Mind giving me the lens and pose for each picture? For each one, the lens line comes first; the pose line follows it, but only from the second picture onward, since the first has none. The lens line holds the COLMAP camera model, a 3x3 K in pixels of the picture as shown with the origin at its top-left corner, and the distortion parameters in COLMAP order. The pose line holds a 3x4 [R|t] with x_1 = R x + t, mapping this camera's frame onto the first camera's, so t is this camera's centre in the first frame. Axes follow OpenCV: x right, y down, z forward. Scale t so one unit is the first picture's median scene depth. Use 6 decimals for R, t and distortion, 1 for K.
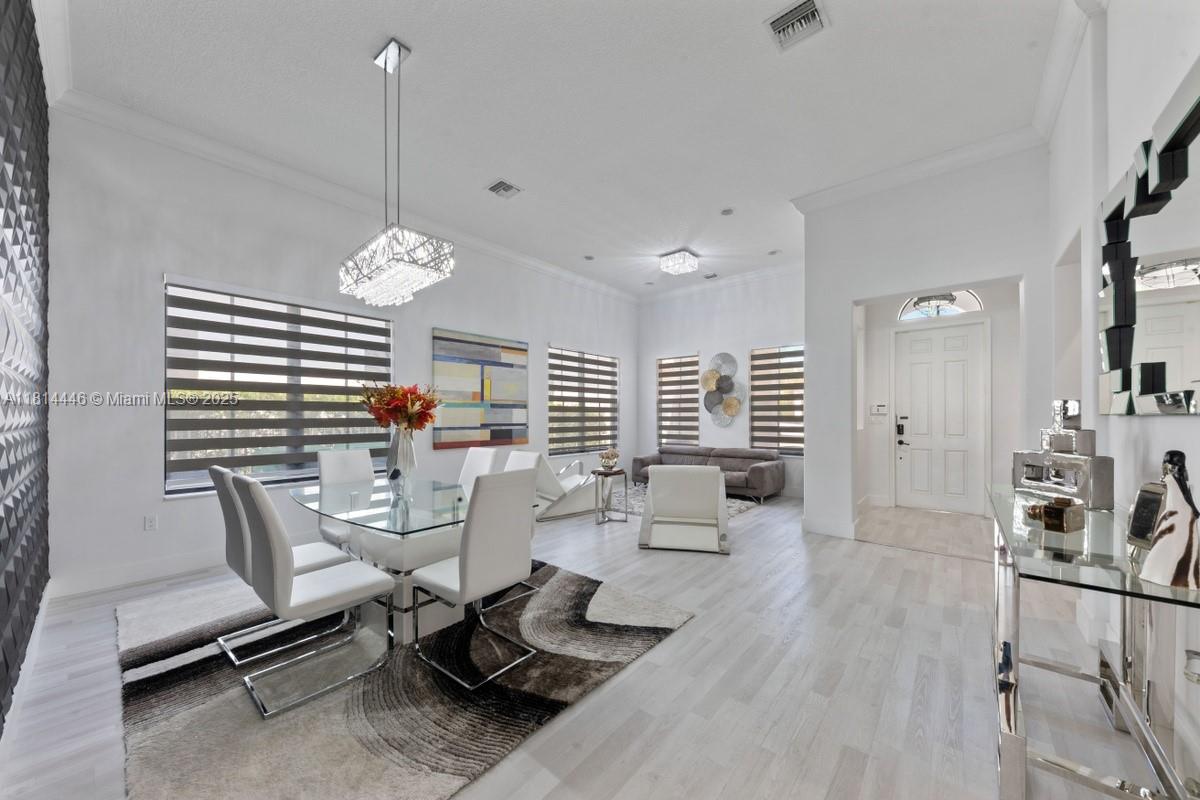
lens RADIAL K [[424.2, 0, 598.9], [0, 424.2, 406.8], [0, 0, 1]] dist [0.008100, -0.002427]
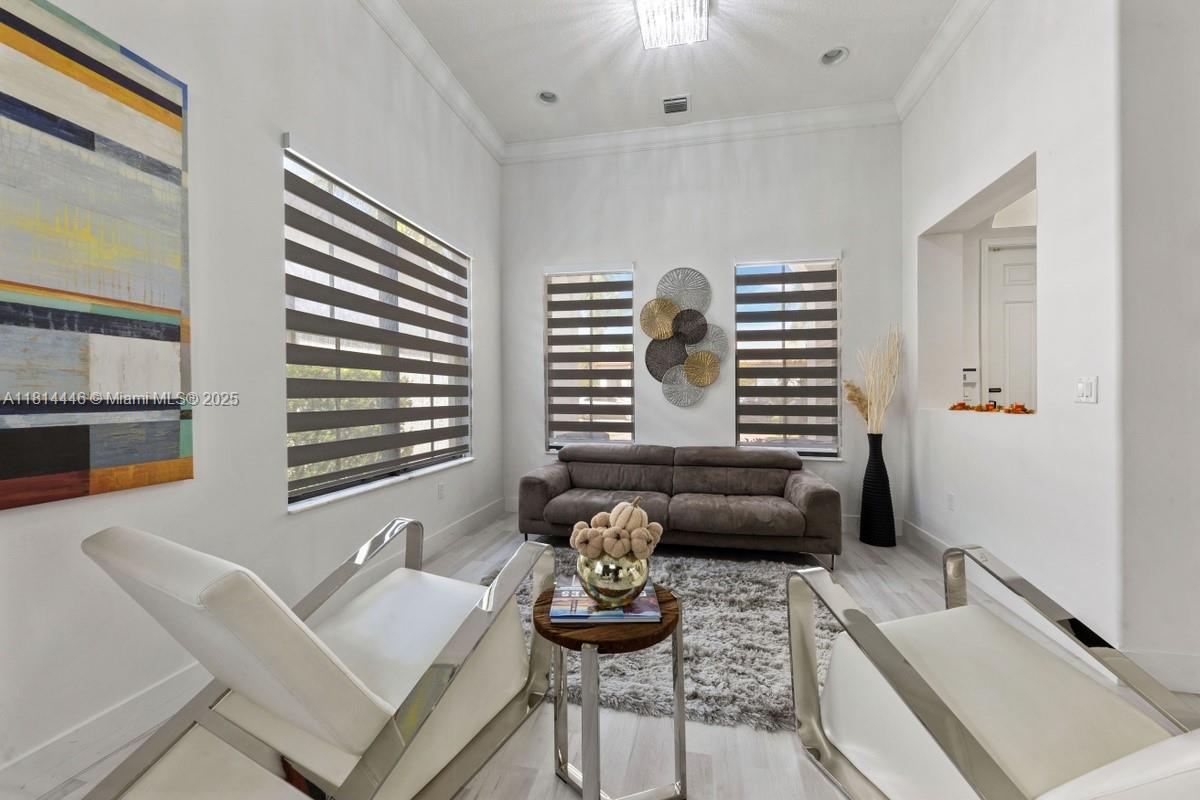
lens RADIAL K [[453.6, 0, 606.3], [0, 453.6, 401.2], [0, 0, 1]] dist [0.000340, -0.000077]
pose [[0.872314, -0.001830, 0.488943, -0.081699], [-0.016645, 0.999302, 0.033436, 0.026461], [-0.488663, -0.037305, 0.871675, 0.641989]]
